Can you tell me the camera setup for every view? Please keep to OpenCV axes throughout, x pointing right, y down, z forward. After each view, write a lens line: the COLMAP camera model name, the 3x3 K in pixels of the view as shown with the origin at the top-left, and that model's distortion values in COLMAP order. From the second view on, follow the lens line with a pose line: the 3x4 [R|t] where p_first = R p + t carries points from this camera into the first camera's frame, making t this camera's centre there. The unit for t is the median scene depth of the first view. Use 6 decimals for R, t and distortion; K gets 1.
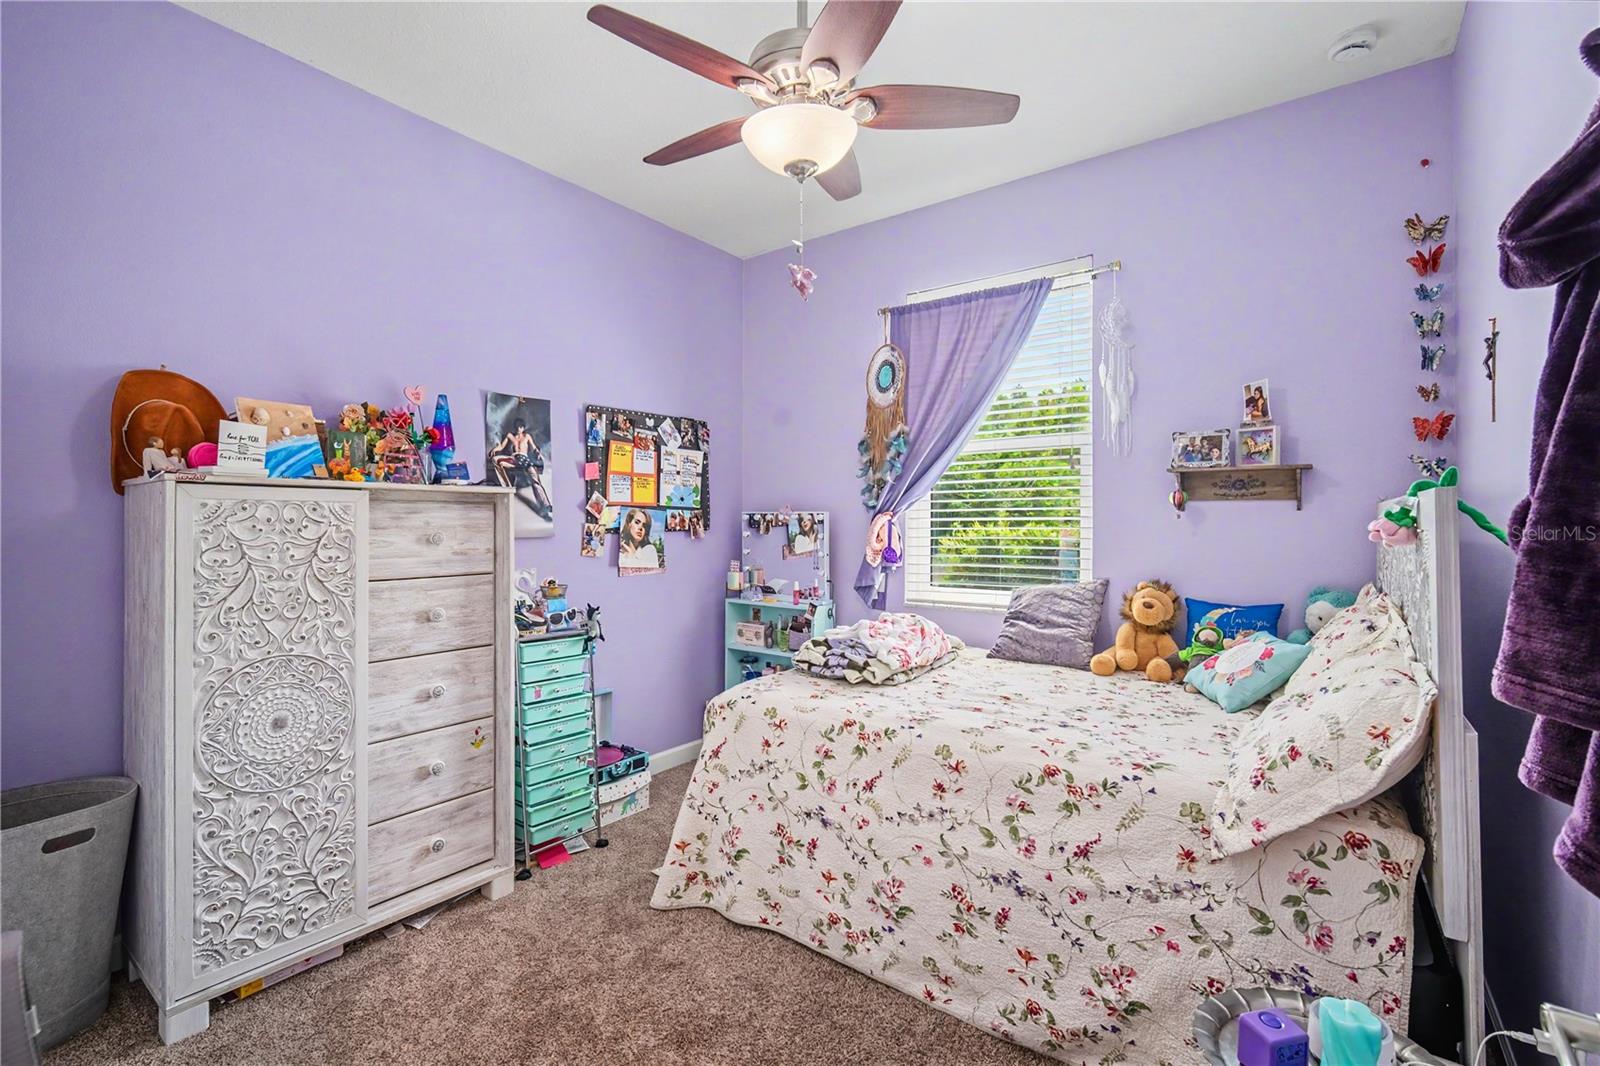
lens RADIAL K [[713.4, 0, 796.9], [0, 713.4, 525.3], [0, 0, 1]] dist [-0.008823, 0.001305]
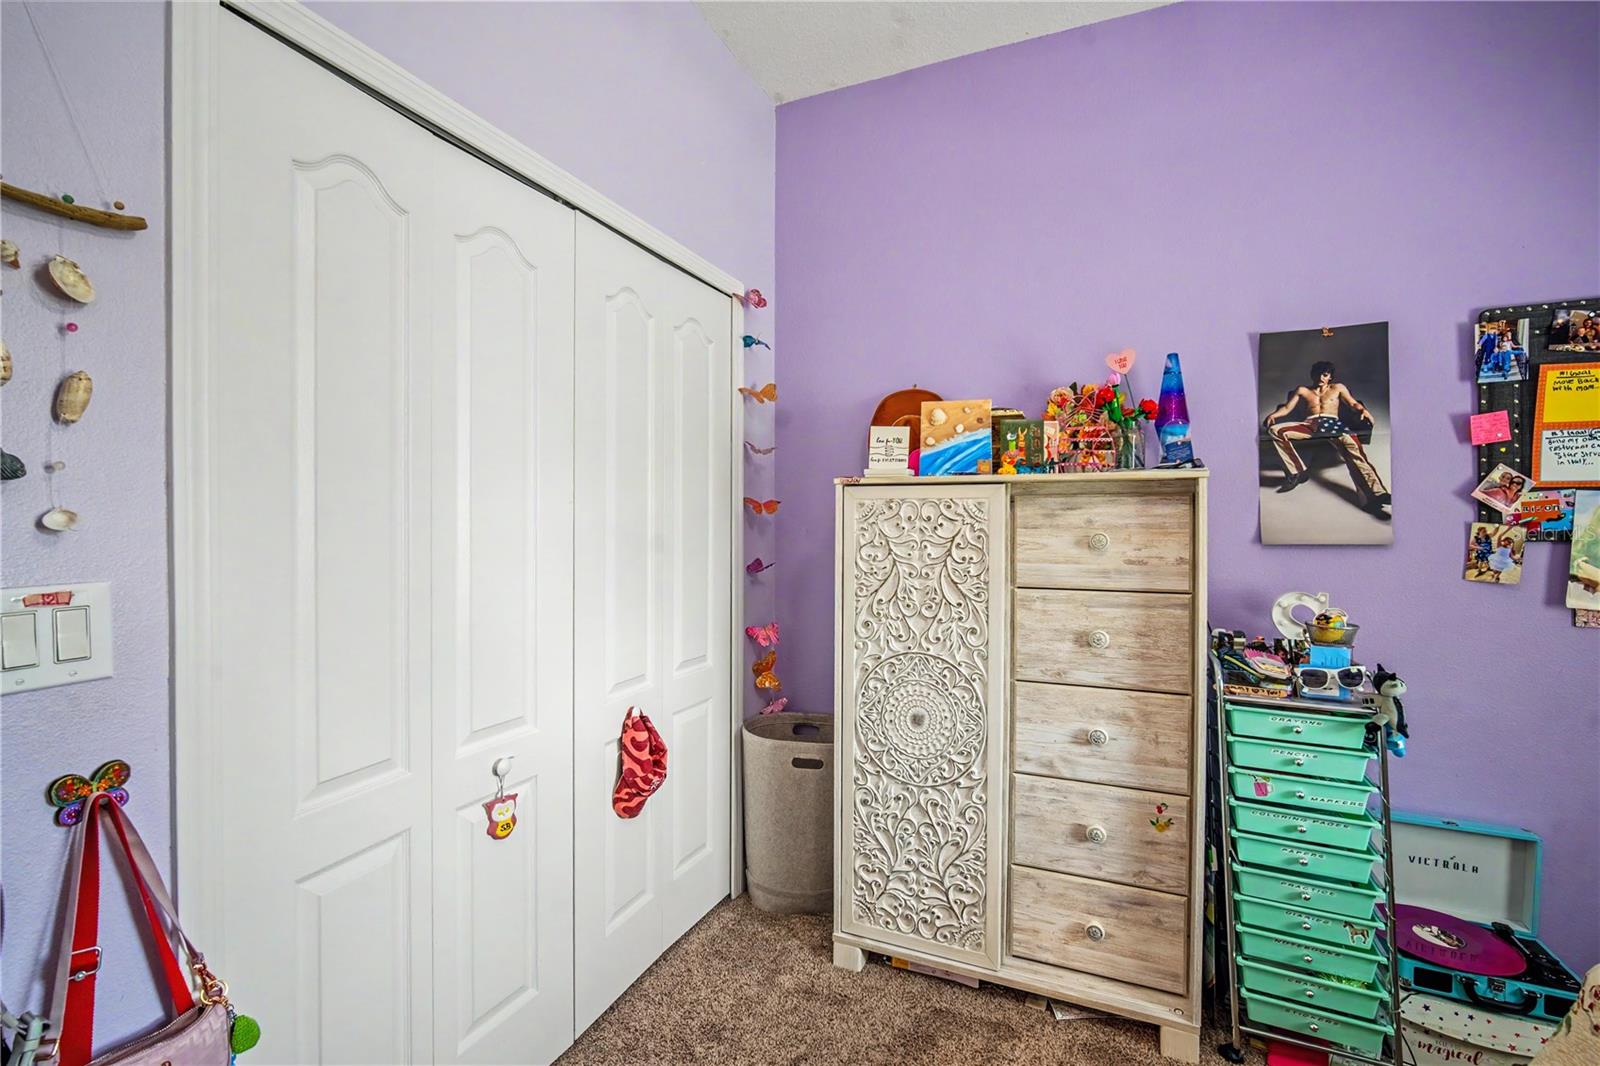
lens RADIAL K [[713.4, 0, 798.9], [0, 713.4, 529.3], [0, 0, 1]] dist [-0.008823, 0.001305]
pose [[0.224909, 0.011033, -0.974317, 0.188874], [-0.005152, 0.999935, 0.010134, -0.000795], [0.974366, 0.002740, 0.224952, 0.527195]]
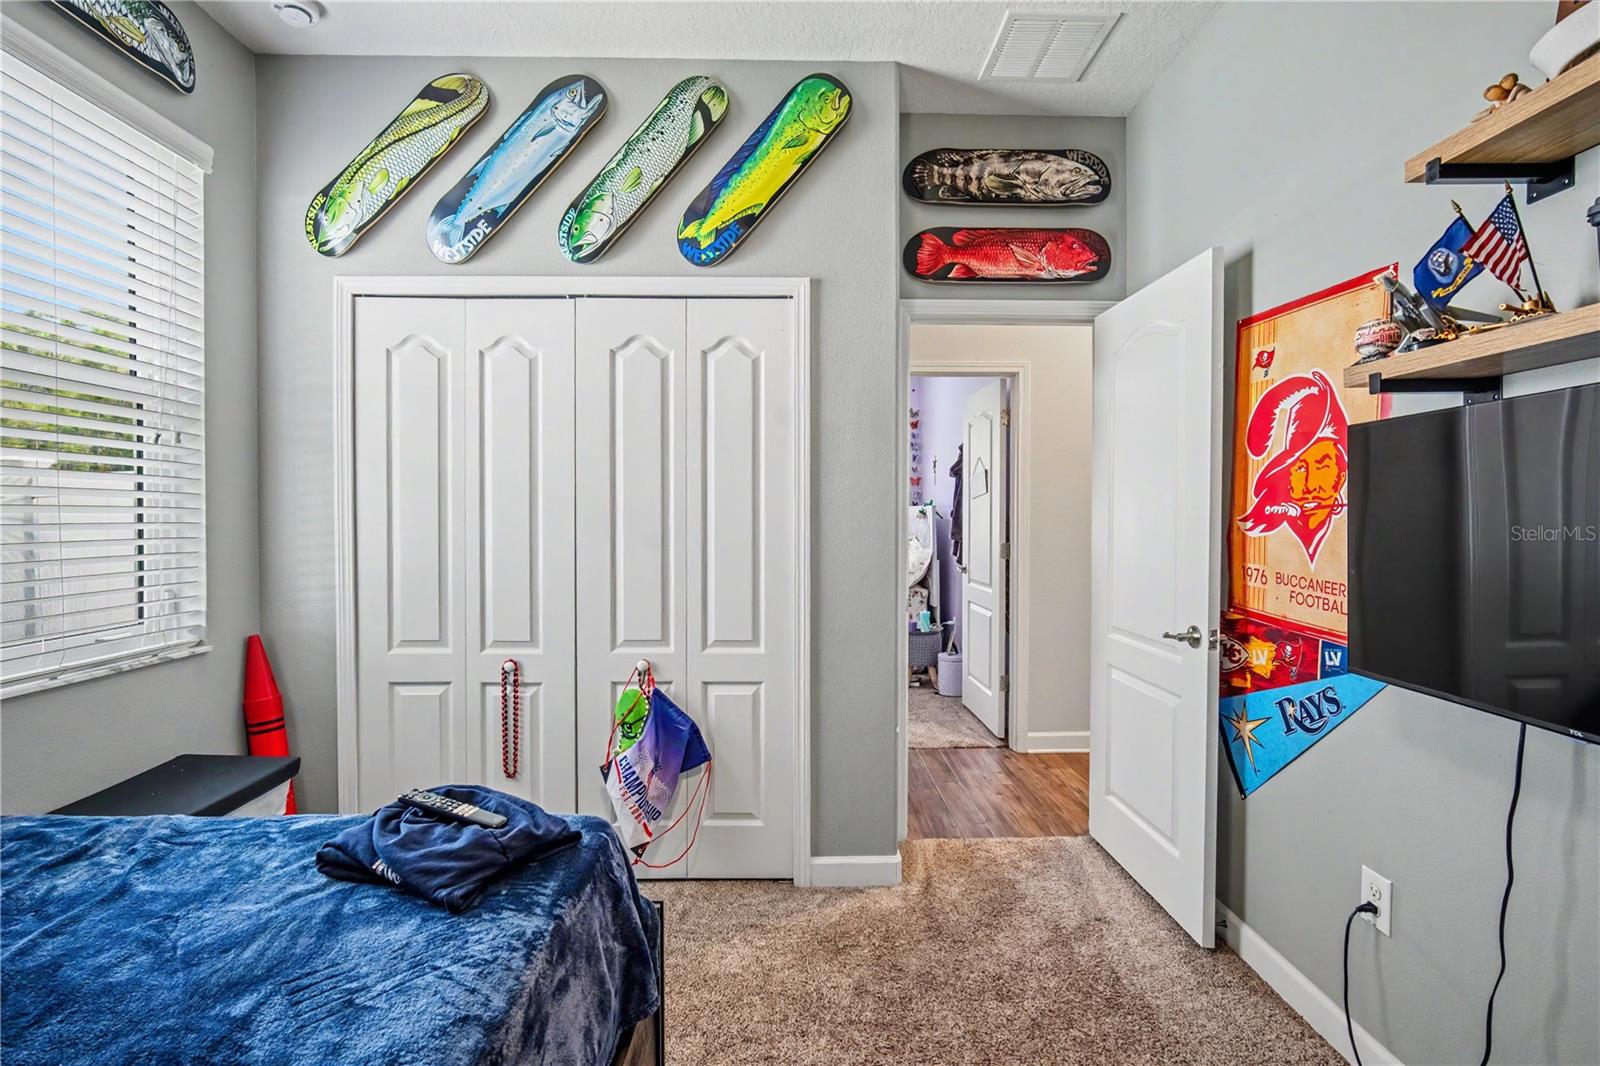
lens RADIAL K [[713.4, 0, 799.7], [0, 713.4, 526.5], [0, 0, 1]] dist [-0.008823, 0.001305]
pose [[0.791484, -0.009415, 0.611118, -1.042971], [-0.002652, 0.999819, 0.018838, -0.001735], [-0.611185, -0.016531, 0.791315, -0.850034]]
